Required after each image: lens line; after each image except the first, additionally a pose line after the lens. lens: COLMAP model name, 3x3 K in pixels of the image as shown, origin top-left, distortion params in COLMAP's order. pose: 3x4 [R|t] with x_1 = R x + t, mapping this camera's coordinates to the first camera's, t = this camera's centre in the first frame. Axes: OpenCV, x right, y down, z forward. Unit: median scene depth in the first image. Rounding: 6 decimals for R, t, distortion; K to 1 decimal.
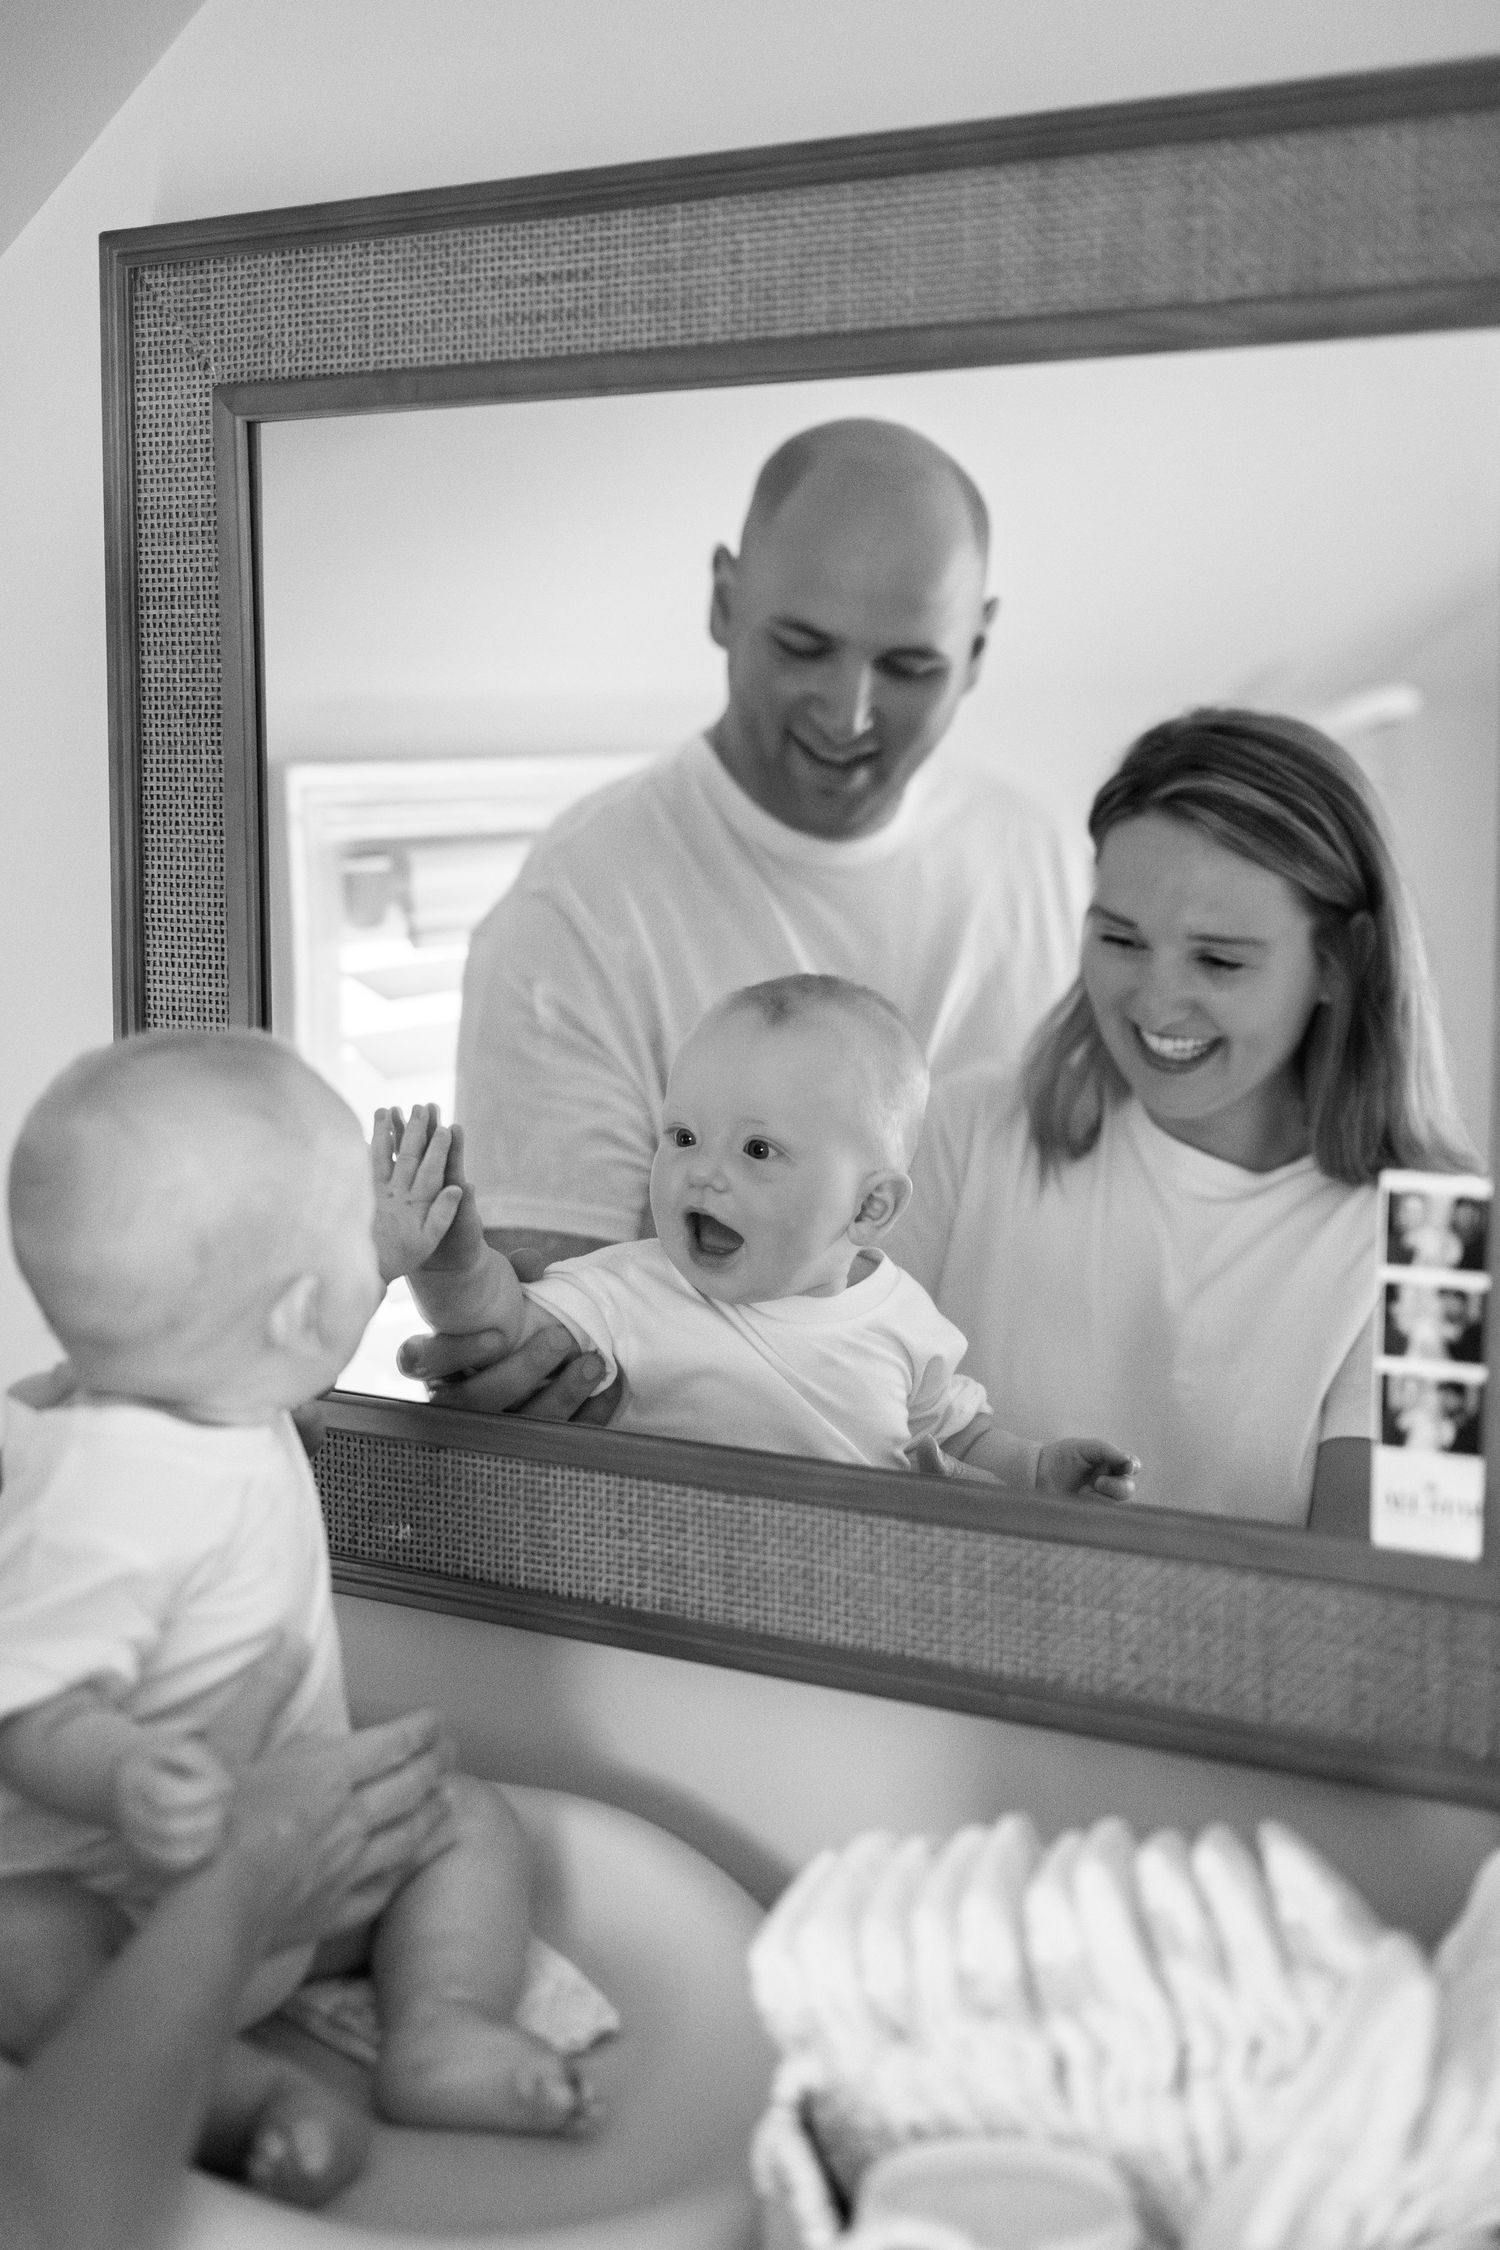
lens RADIAL K [[3175.5, 0, 748.4], [0, 3175.5, 1086.7], [0, 0, 1]] dist [0.014776, -0.040564]
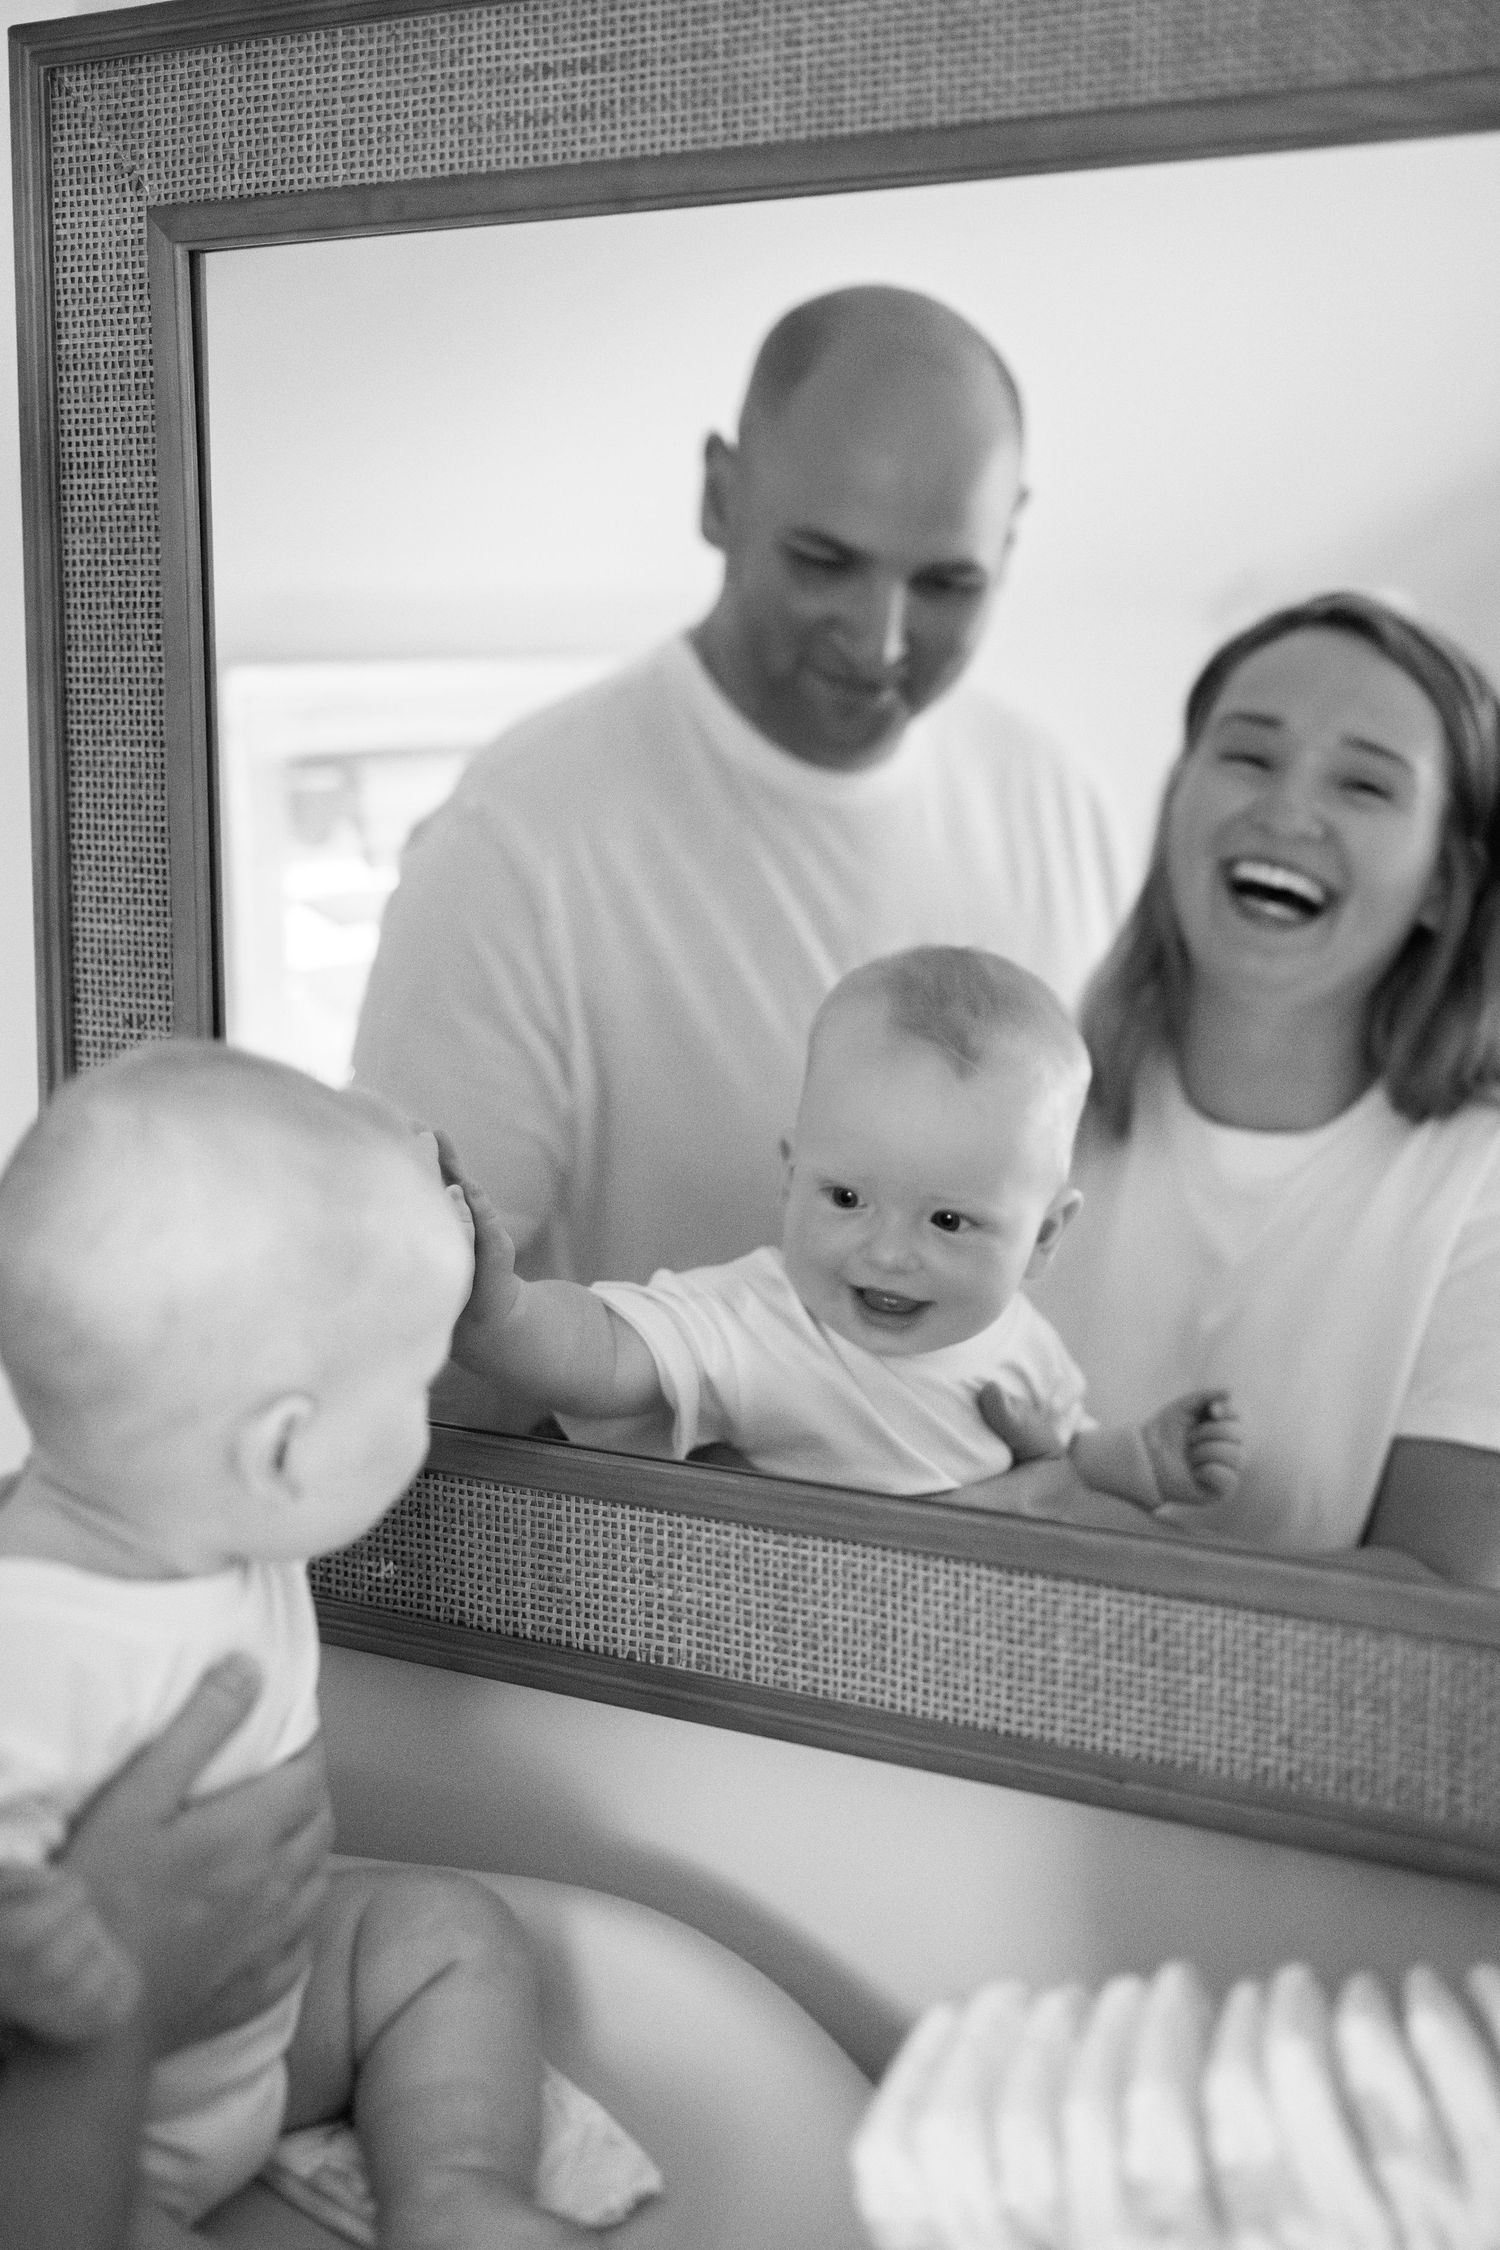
lens RADIAL K [[2817.0, 0, 768.9], [0, 2817.0, 1122.8], [0, 0, 1]] dist [0.018815, -0.022624]
pose [[0.998533, -0.001073, 0.054131, -0.048104], [-0.001046, 0.999235, 0.039098, -0.009218], [-0.054131, -0.039097, 0.997768, 0.253184]]
